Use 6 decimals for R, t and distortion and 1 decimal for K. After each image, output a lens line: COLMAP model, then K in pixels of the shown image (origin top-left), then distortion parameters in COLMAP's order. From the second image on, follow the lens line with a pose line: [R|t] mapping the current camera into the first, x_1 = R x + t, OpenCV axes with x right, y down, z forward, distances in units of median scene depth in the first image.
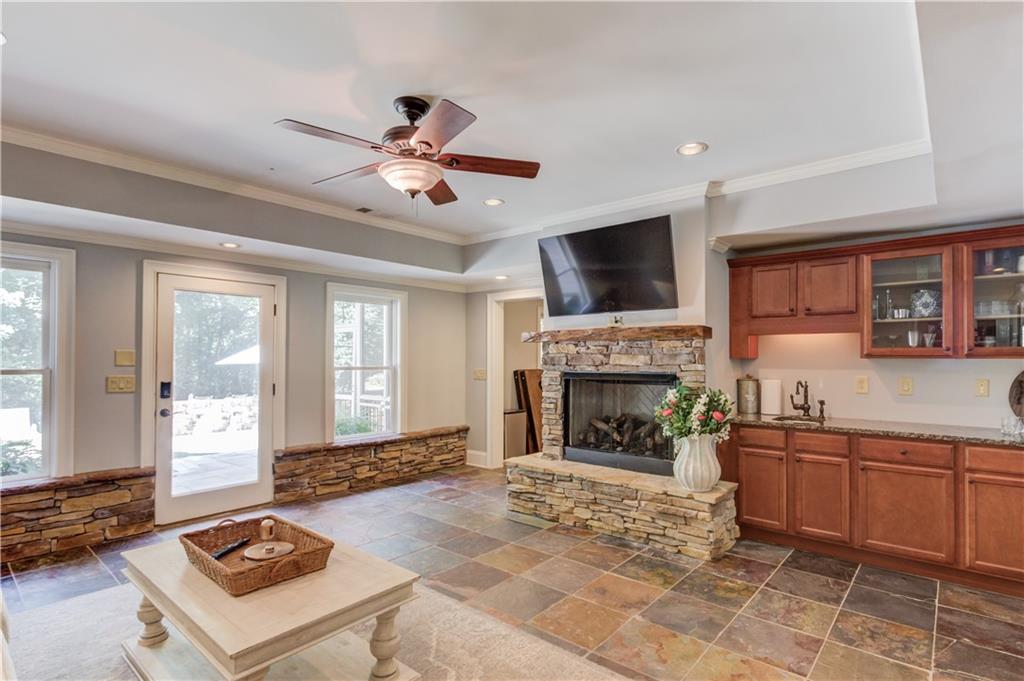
lens RADIAL K [[488.5, 0, 514.4], [0, 488.5, 354.0], [0, 0, 1]] dist [-0.000016, 0.001016]
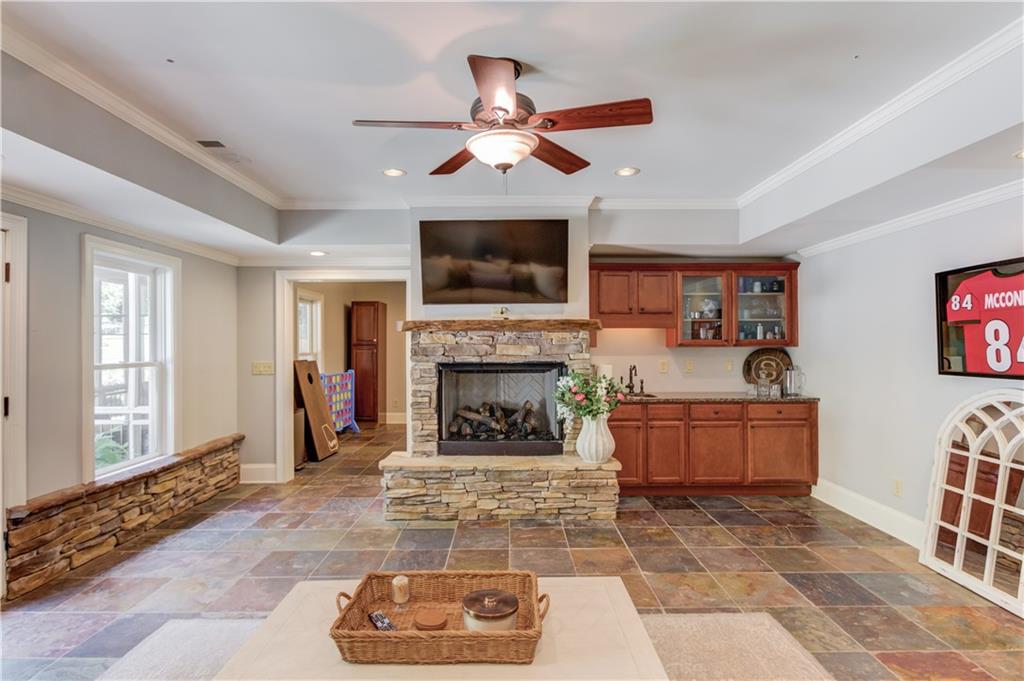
lens RADIAL K [[507.6, 0, 507.4], [0, 507.6, 341.7], [0, 0, 1]] dist [-0.016338, 0.016490]
pose [[0.781564, -0.002392, 0.623820, -0.461936], [0.000234, 0.999994, 0.003541, -0.009501], [-0.623825, -0.002621, 0.781560, 0.163770]]
